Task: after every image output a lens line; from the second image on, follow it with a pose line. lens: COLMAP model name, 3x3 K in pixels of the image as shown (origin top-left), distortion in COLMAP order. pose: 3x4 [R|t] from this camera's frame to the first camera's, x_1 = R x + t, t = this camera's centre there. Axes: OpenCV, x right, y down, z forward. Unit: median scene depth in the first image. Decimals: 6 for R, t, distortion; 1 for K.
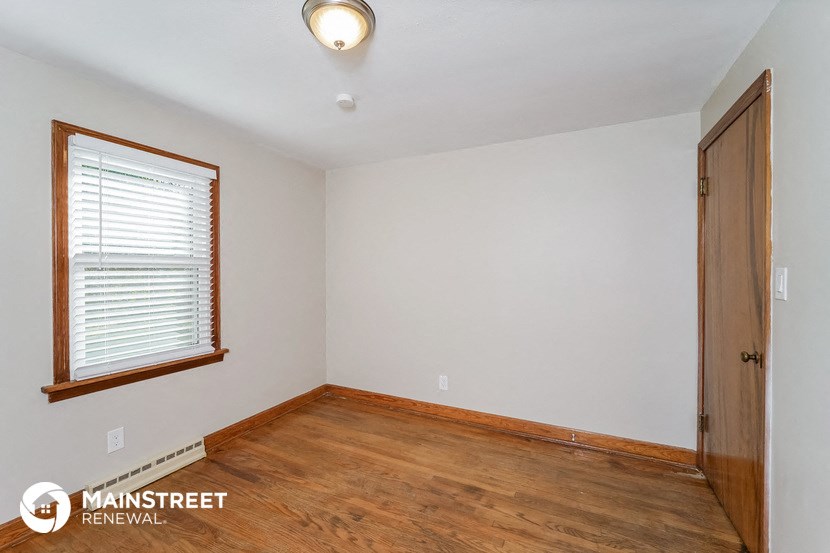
lens RADIAL K [[357.3, 0, 413.0], [0, 357.3, 279.1], [0, 0, 1]] dist [-0.005051, -0.001287]
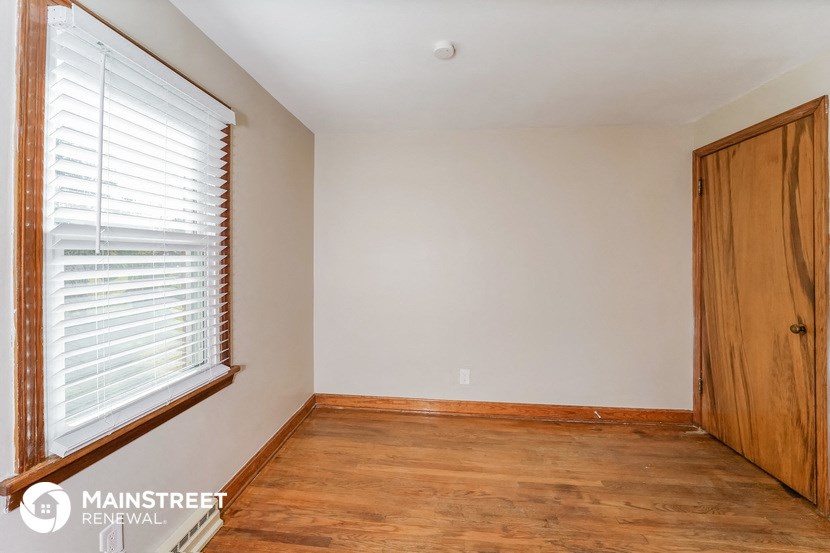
lens RADIAL K [[357.3, 0, 414.8], [0, 357.3, 261.2], [0, 0, 1]] dist [-0.005051, -0.001287]
pose [[0.933506, -0.000513, 0.358561, -0.502422], [0.003359, 0.999968, -0.007315, -0.006860], [-0.358546, 0.008034, 0.933477, 0.234566]]
